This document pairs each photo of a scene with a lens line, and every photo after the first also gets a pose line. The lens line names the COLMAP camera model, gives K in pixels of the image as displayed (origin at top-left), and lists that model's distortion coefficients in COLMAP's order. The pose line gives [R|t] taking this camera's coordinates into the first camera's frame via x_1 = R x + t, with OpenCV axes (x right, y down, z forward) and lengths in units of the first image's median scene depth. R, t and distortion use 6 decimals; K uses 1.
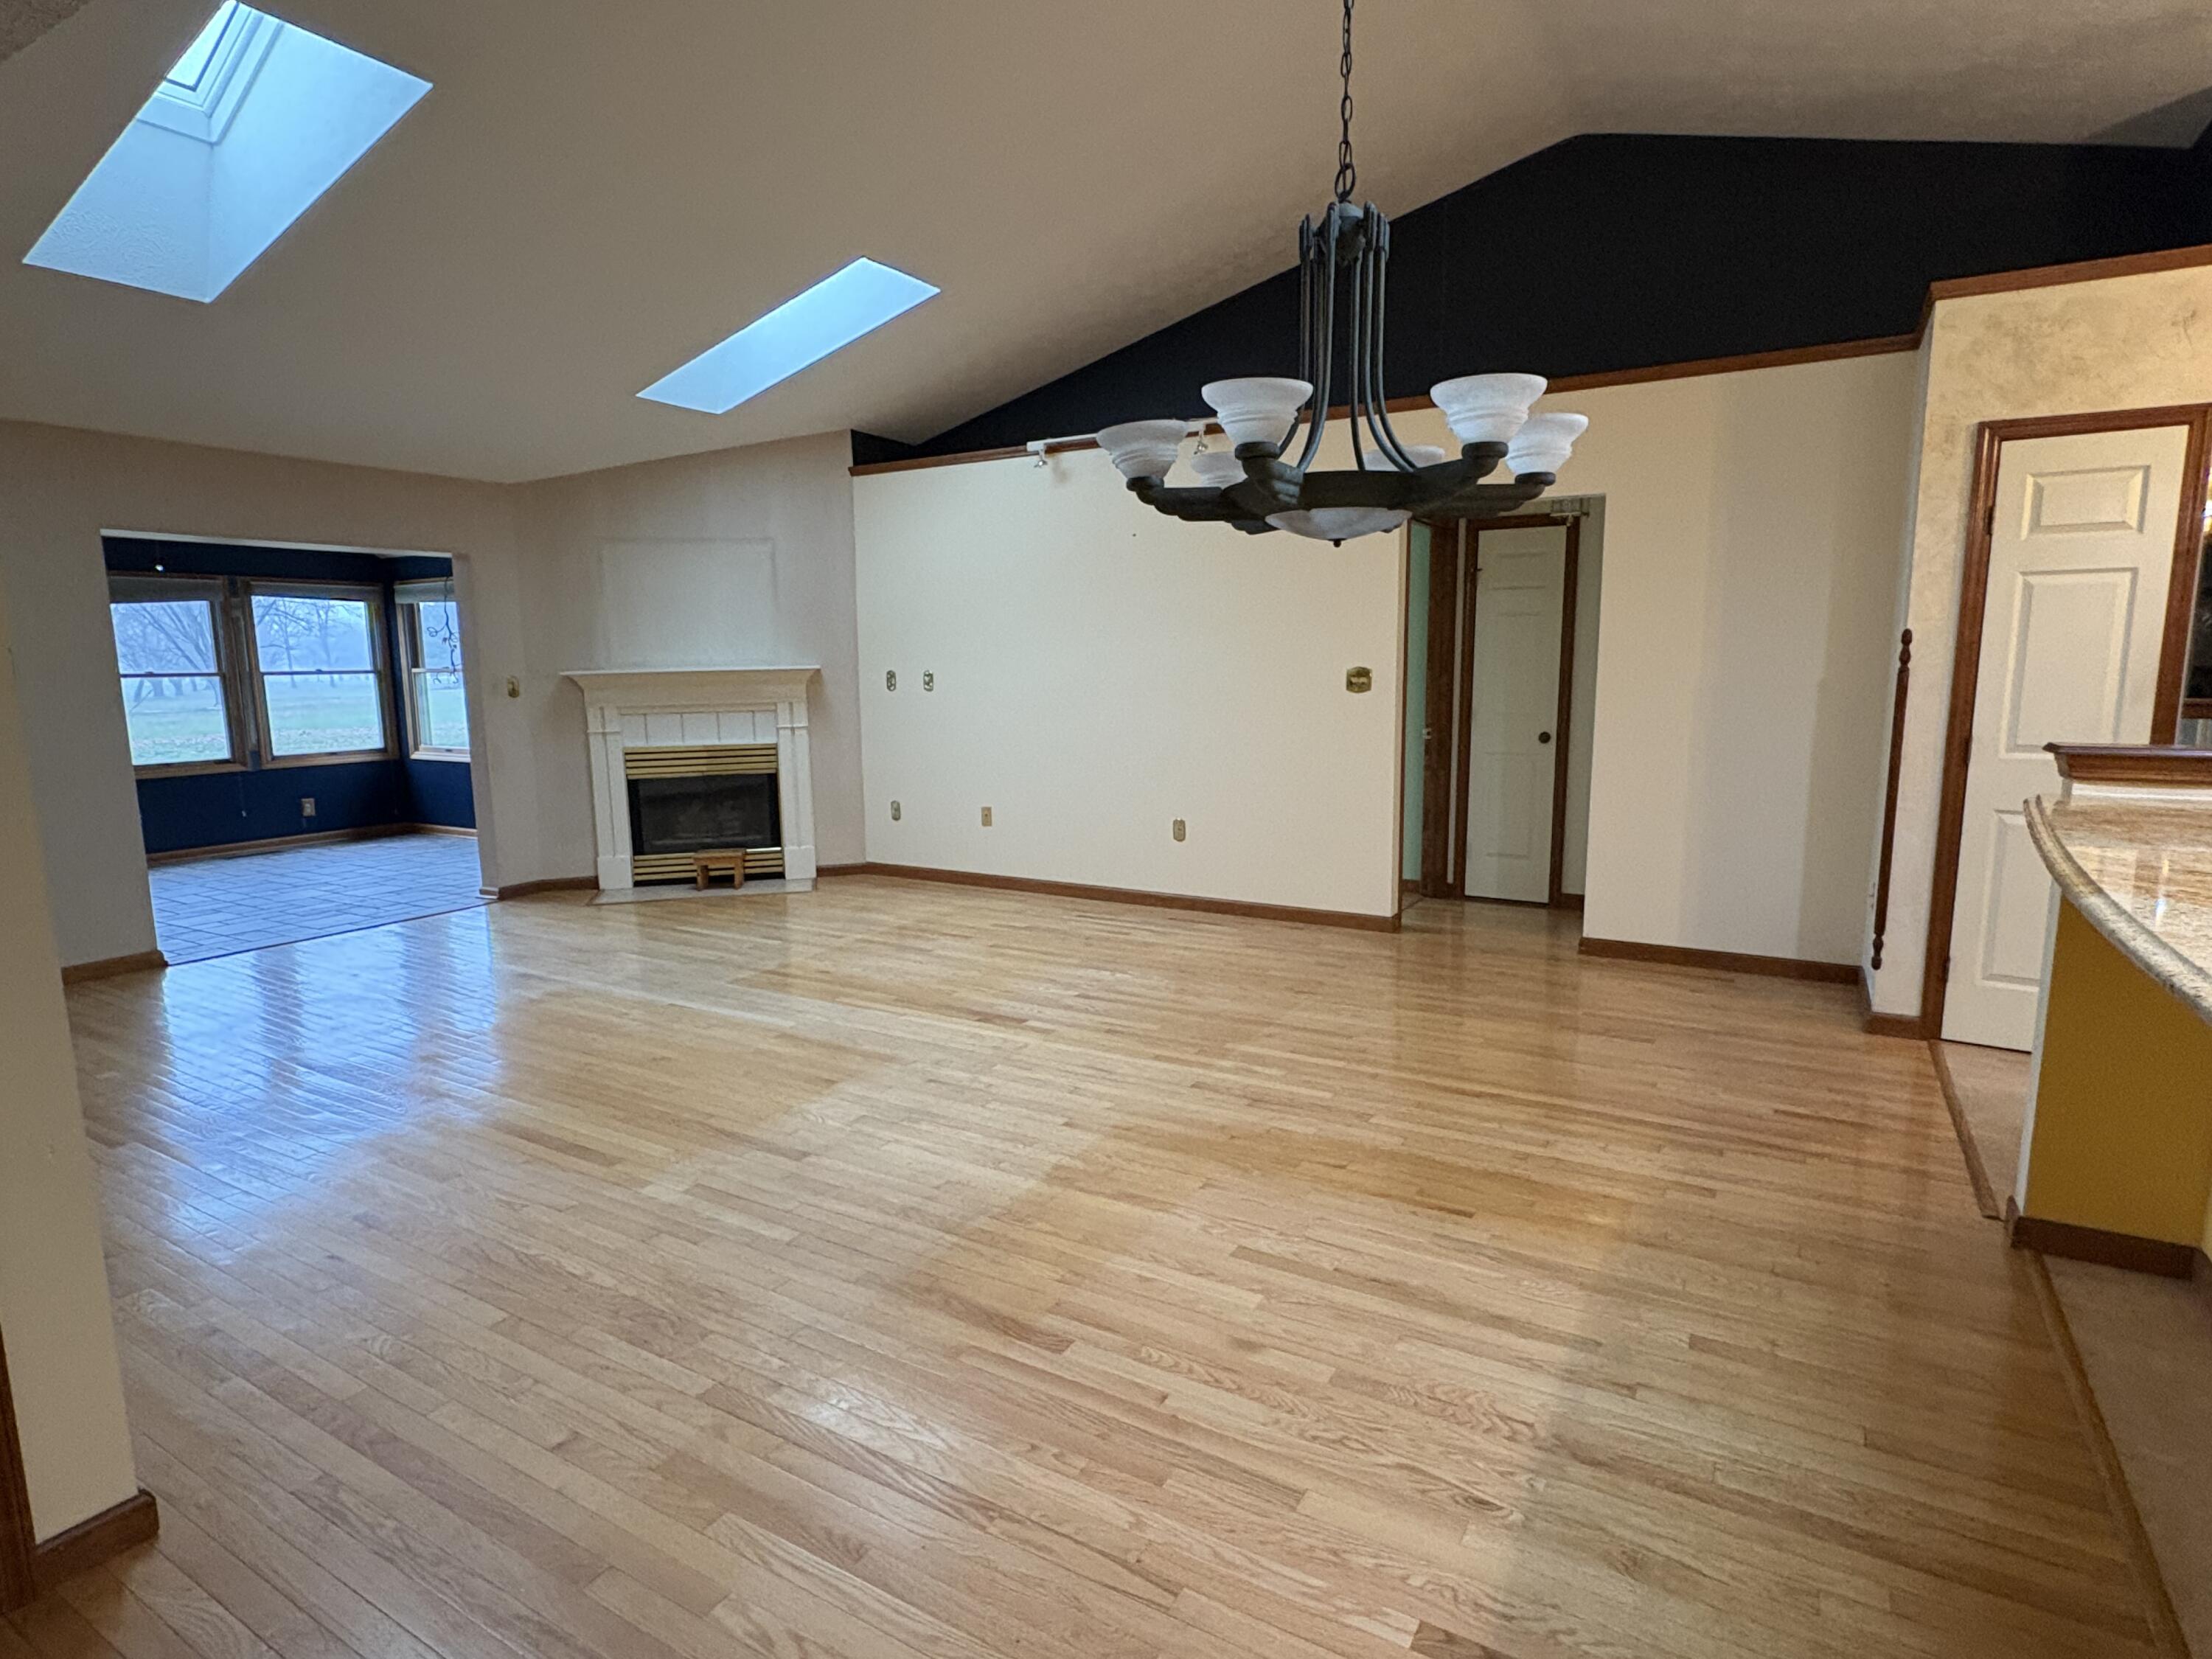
lens RADIAL K [[1169.0, 0, 1105.3], [0, 1169.0, 827.4], [0, 0, 1]] dist [0.004019, 0.000439]
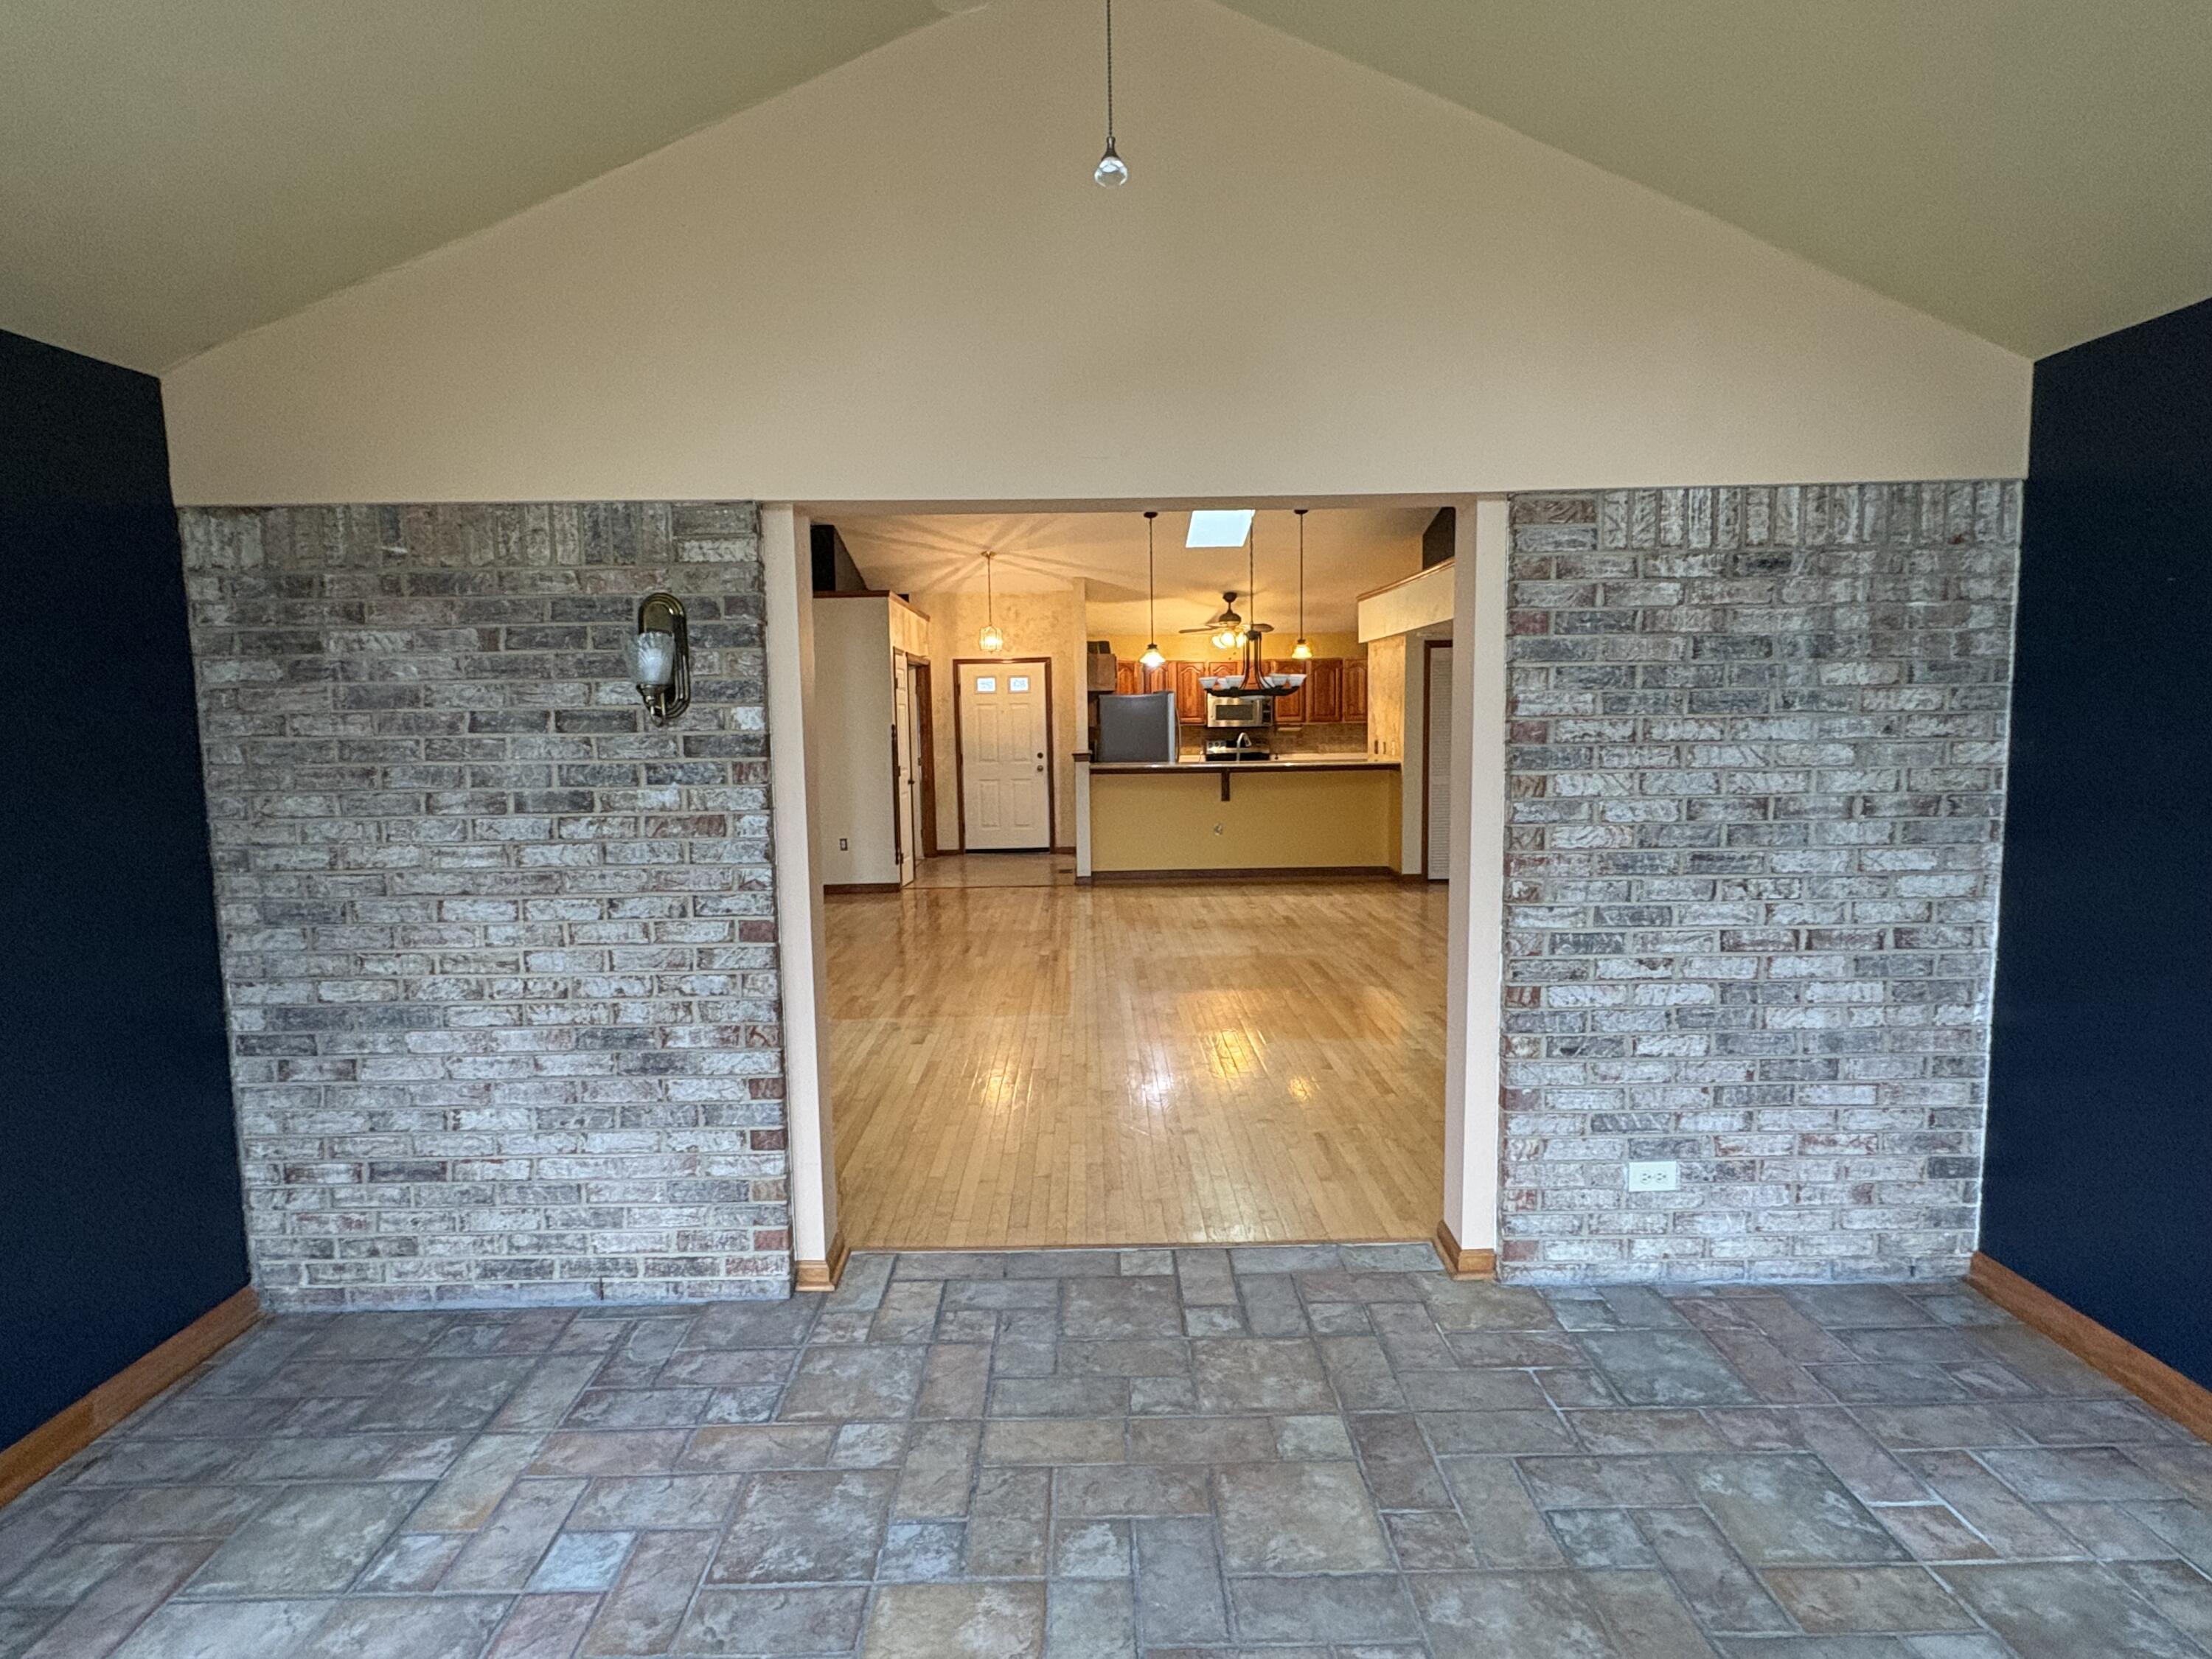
lens RADIAL K [[1169.0, 0, 1103.6], [0, 1169.0, 822.4], [0, 0, 1]] dist [0.004019, 0.000439]
pose [[-0.526444, -0.056564, 0.848326, -1.292702], [0.144327, 0.977357, 0.154732, -0.222004], [-0.837870, 0.203894, -0.506360, 1.499659]]
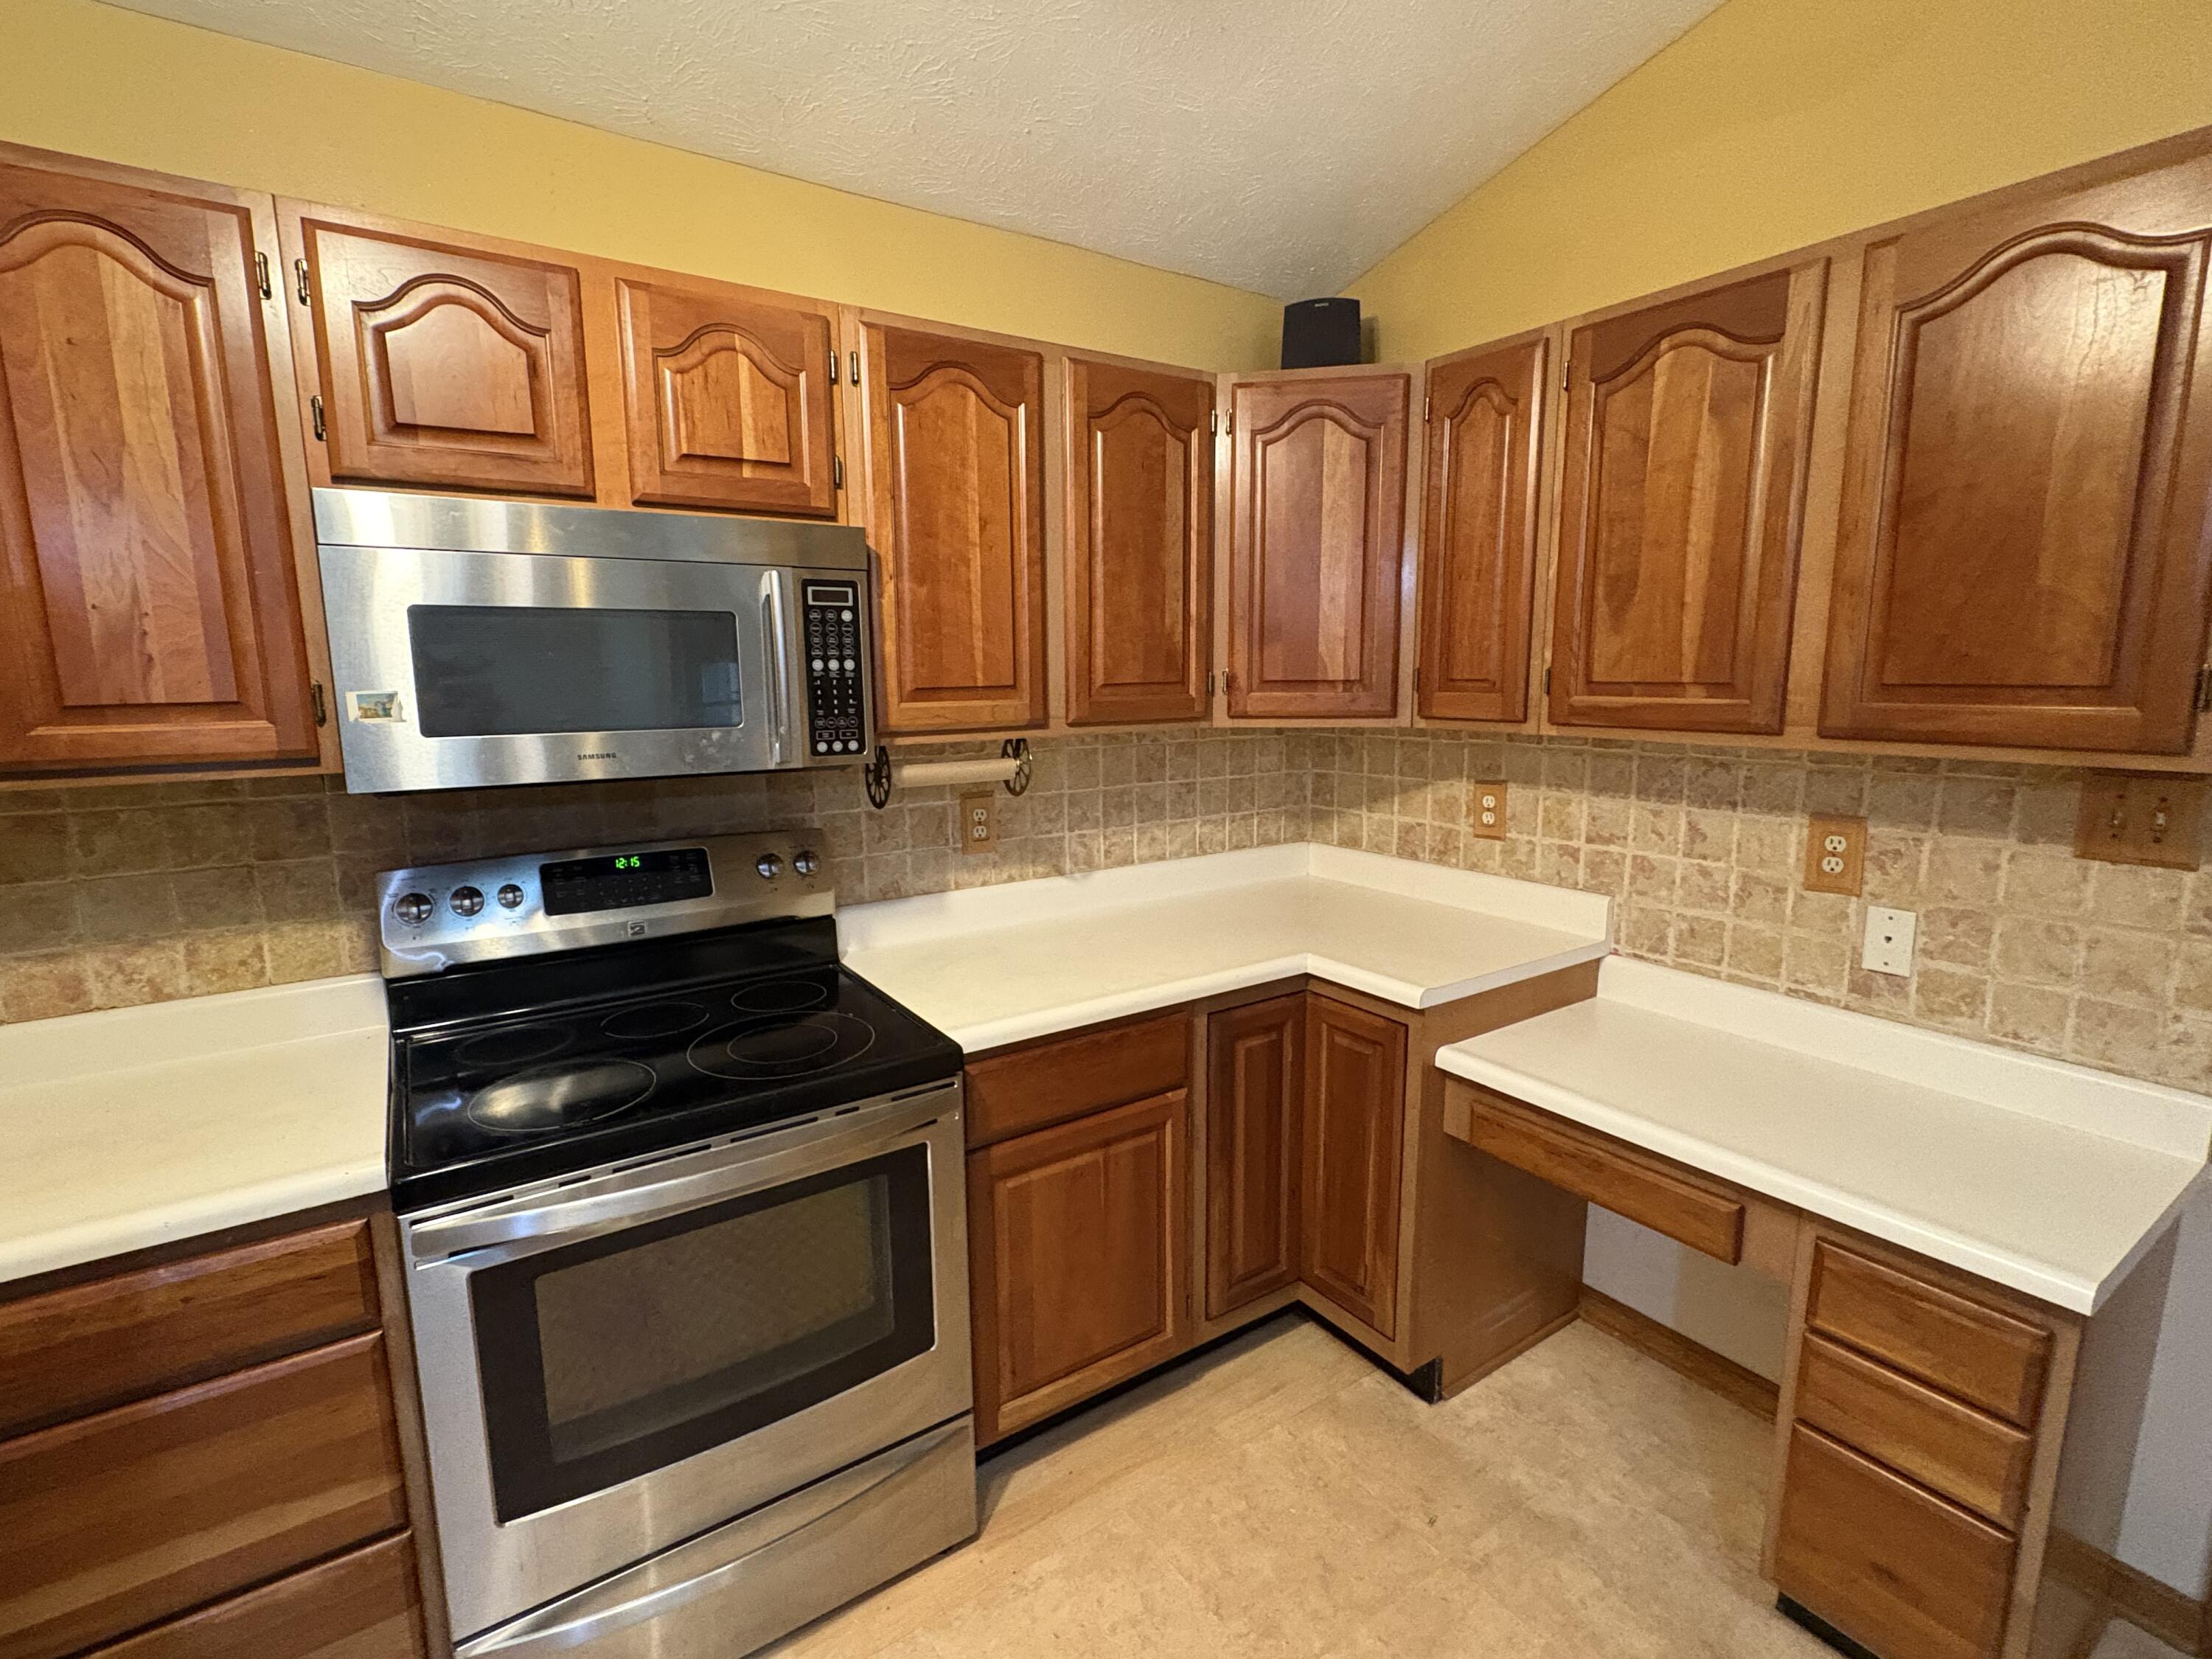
lens RADIAL K [[1026.5, 0, 1099.3], [0, 1026.5, 825.9], [0, 0, 1]] dist [-0.003649, 0.000458]
pose [[-0.903168, -0.048445, 0.426546, 0.559031], [0.080290, 0.957017, 0.278699, -0.040217], [-0.421713, 0.285959, -0.860457, 0.059010]]
